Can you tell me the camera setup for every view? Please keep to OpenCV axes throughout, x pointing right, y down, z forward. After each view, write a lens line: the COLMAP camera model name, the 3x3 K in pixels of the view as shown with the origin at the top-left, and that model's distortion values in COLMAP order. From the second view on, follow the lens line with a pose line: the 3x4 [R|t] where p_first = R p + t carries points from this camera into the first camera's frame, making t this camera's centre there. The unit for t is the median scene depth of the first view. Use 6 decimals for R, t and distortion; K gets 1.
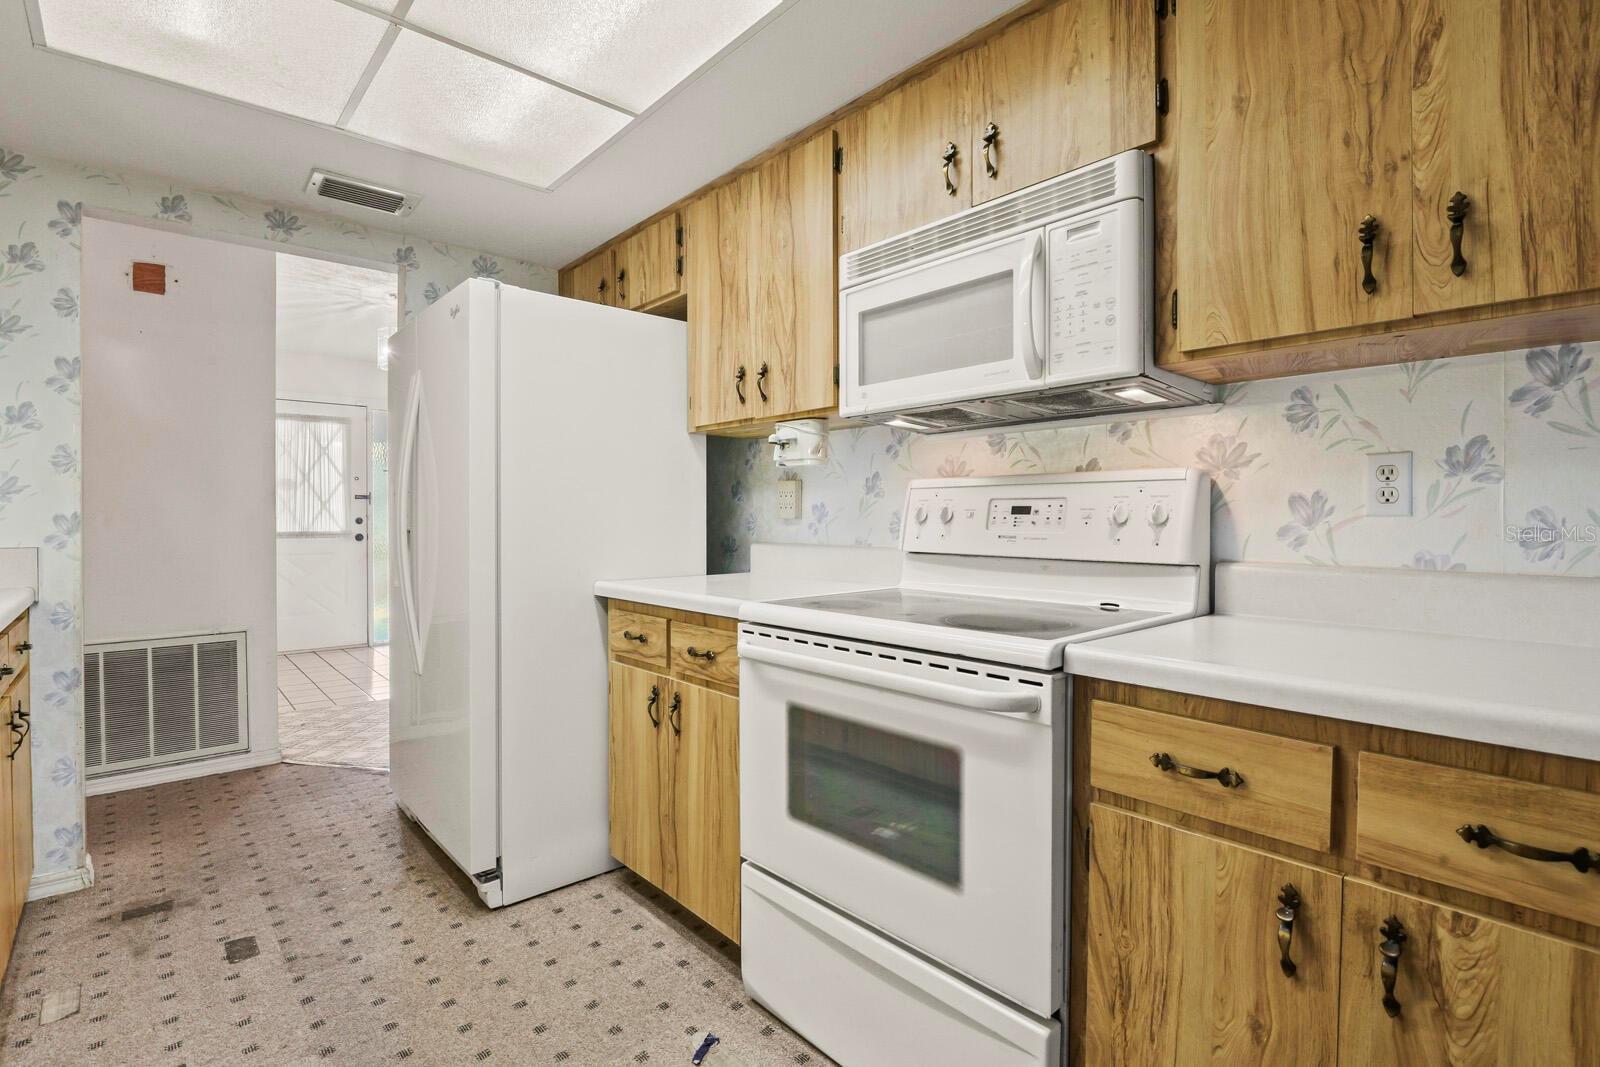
lens RADIAL K [[752.6, 0, 789.6], [0, 752.6, 524.8], [0, 0, 1]] dist [-0.001832, -0.000314]
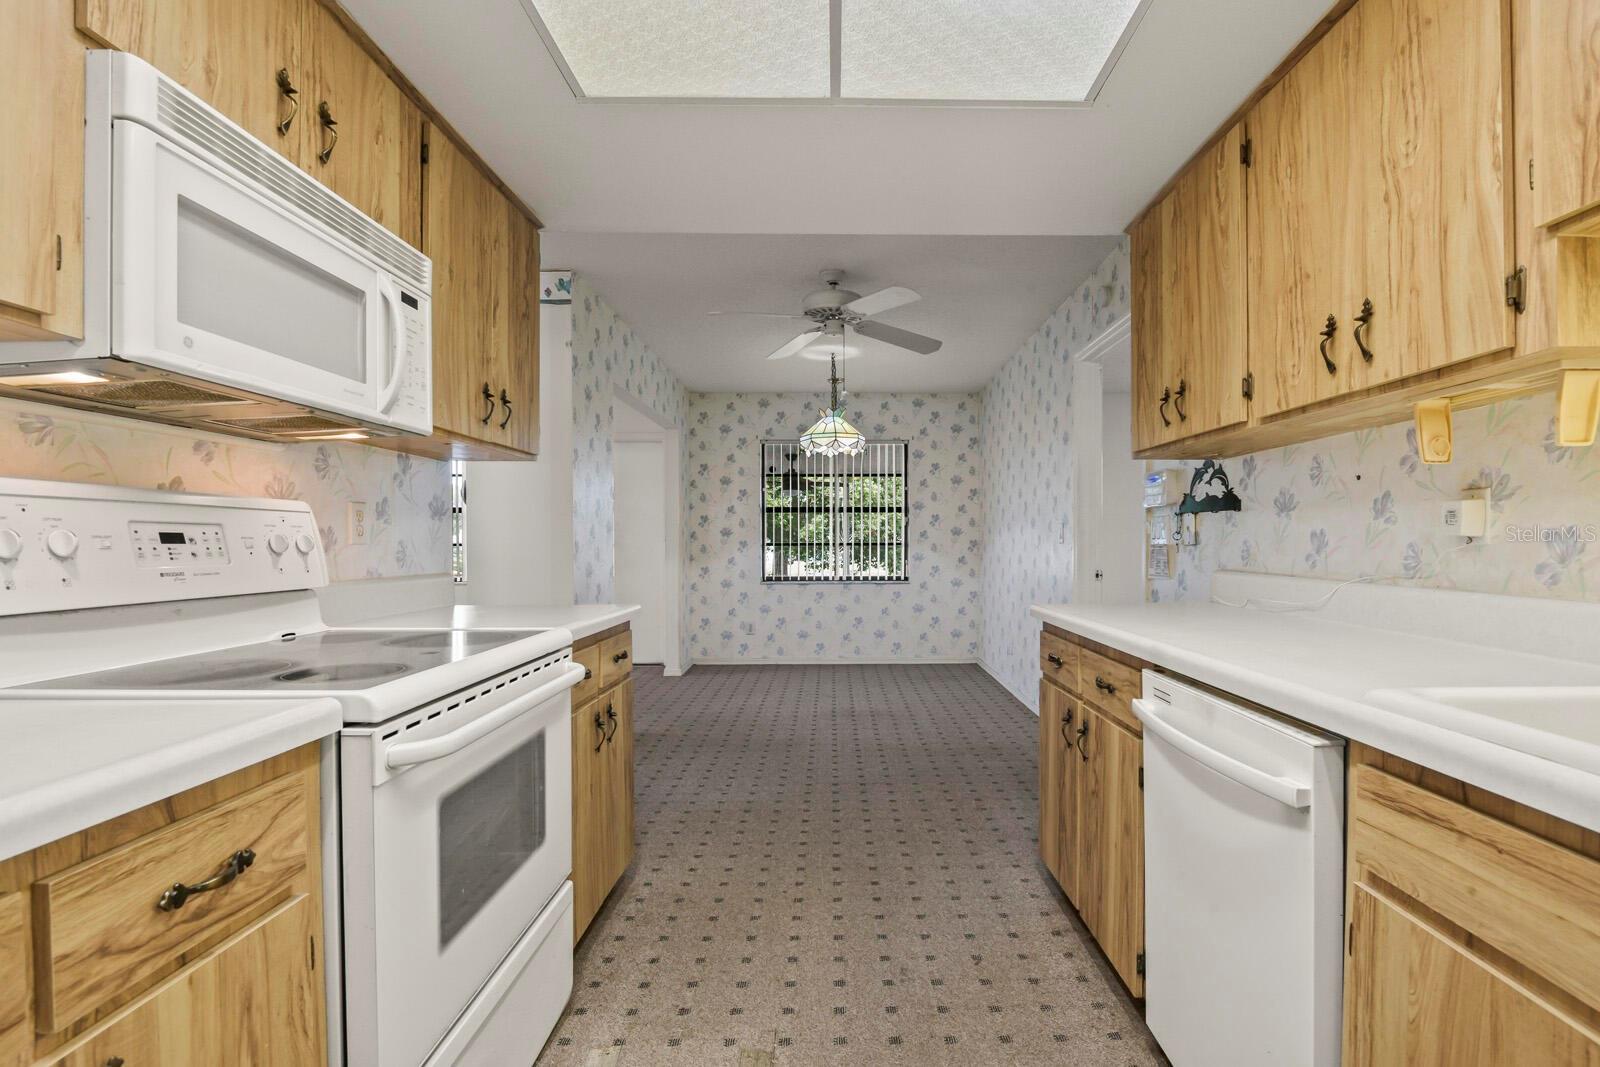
lens RADIAL K [[745.3, 0, 835.6], [0, 745.3, 548.1], [0, 0, 1]] dist [-0.000180, -0.000170]
pose [[-0.751029, -0.004723, 0.660253, -0.706542], [0.009087, 0.999806, 0.017489, -0.017180], [-0.660207, 0.019135, -0.750840, 1.170860]]
